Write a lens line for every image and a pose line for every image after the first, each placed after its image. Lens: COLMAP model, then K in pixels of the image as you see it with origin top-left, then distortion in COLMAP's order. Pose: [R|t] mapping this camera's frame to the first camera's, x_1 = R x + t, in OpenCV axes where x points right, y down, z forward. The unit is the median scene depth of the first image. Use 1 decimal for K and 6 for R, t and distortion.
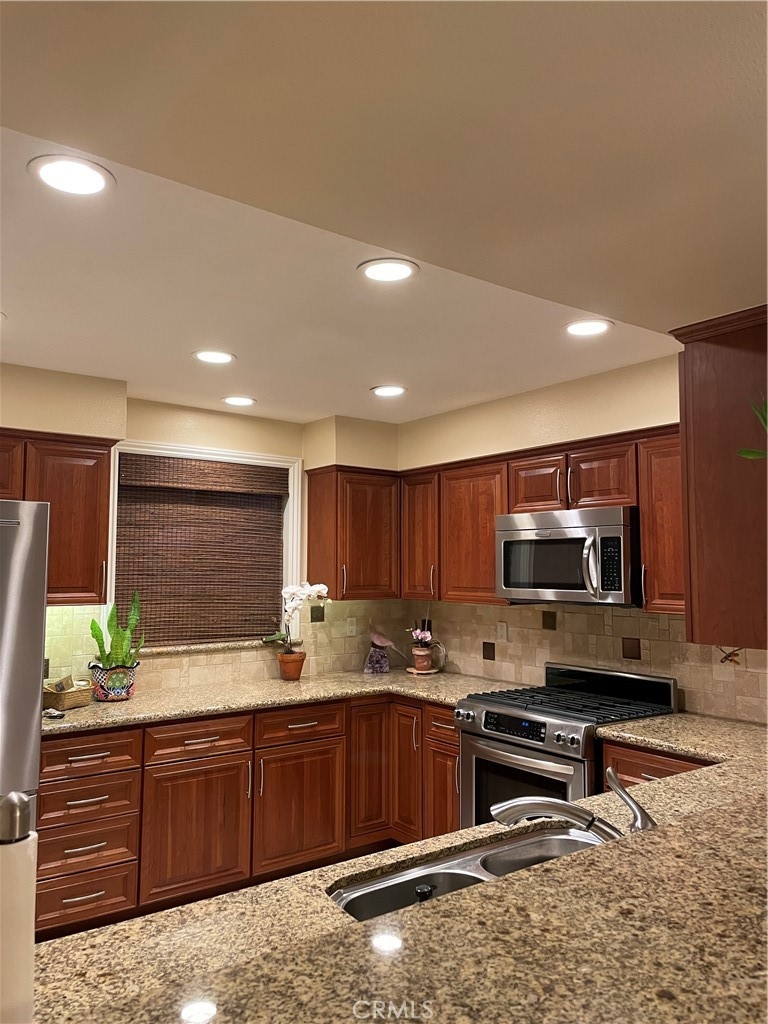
lens RADIAL K [[774.9, 0, 384.9], [0, 774.9, 511.6], [0, 0, 1]] dist [0.023513, -0.026266]
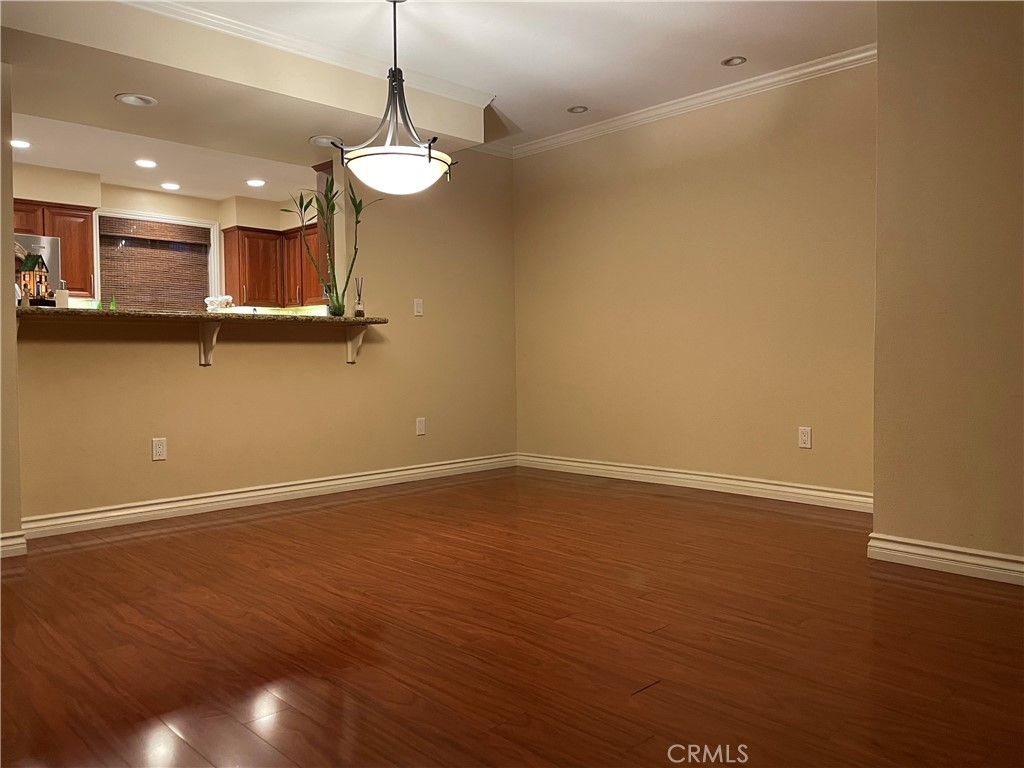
lens RADIAL K [[774.9, 0, 511.3], [0, 774.9, 384.9], [0, 0, 1]] dist [0.023513, -0.026266]
pose [[0.991634, -0.014364, 0.128281, 0.313453], [-0.000735, 0.993145, 0.116890, 0.087319], [-0.129081, -0.116006, 0.984825, -0.798026]]
